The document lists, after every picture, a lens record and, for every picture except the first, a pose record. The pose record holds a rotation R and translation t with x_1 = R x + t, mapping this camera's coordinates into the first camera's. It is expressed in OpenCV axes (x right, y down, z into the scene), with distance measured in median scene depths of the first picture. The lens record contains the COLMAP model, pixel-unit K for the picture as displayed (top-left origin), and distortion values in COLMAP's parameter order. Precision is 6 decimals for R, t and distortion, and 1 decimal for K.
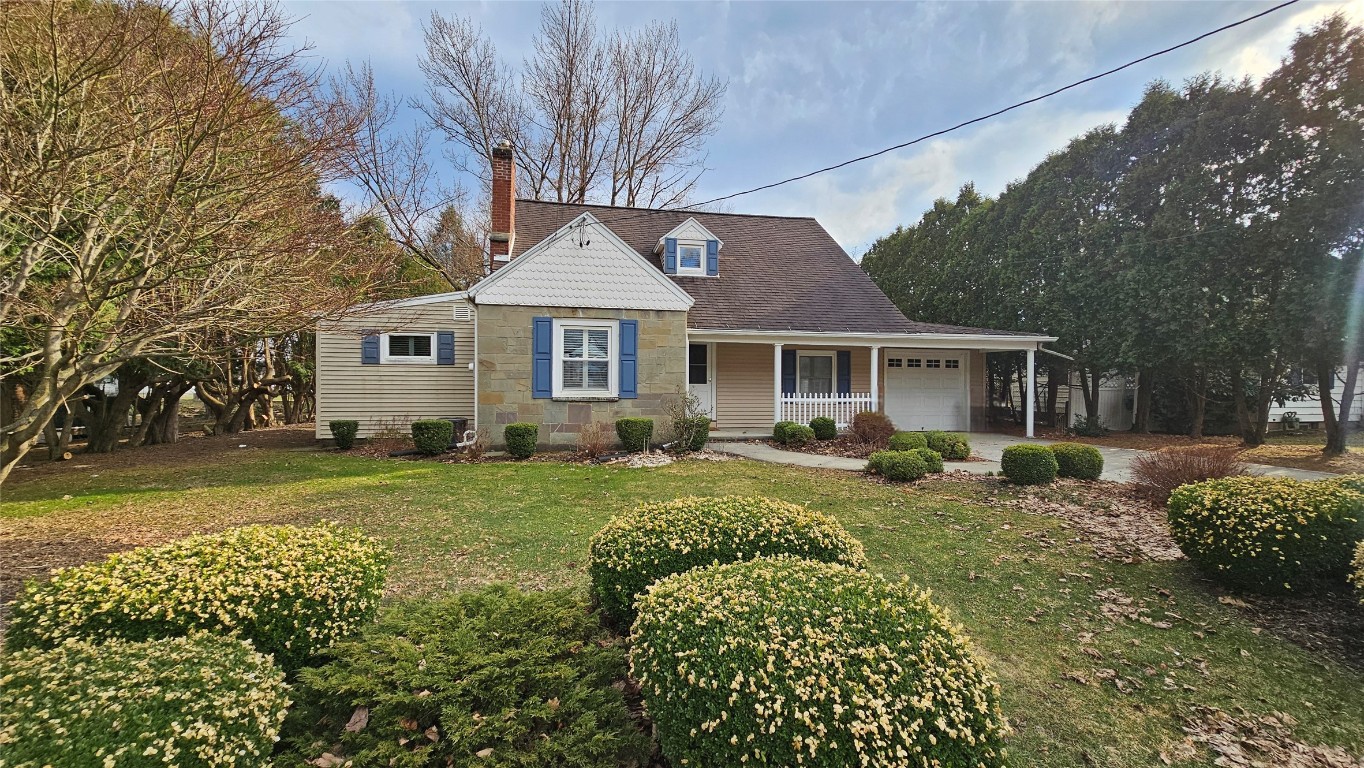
lens RADIAL K [[557.4, 0, 681.1], [0, 557.4, 382.4], [0, 0, 1]] dist [-0.010326, 0.002948]
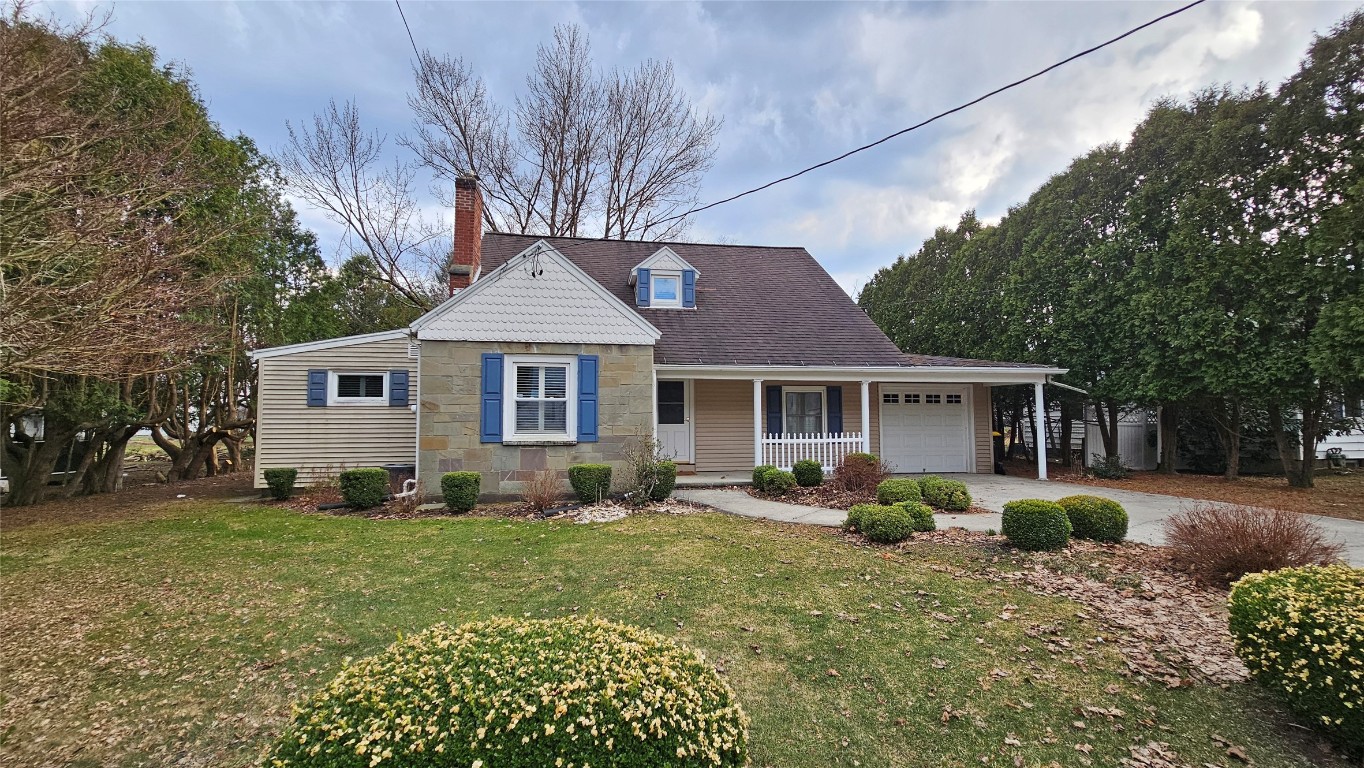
lens RADIAL K [[557.4, 0, 681.1], [0, 557.4, 383.8], [0, 0, 1]] dist [-0.010326, 0.002948]
pose [[0.999749, -0.011028, -0.019519, 0.066564], [0.009801, 0.998037, -0.061859, -0.007258], [0.020163, 0.061652, 0.997894, 0.087827]]
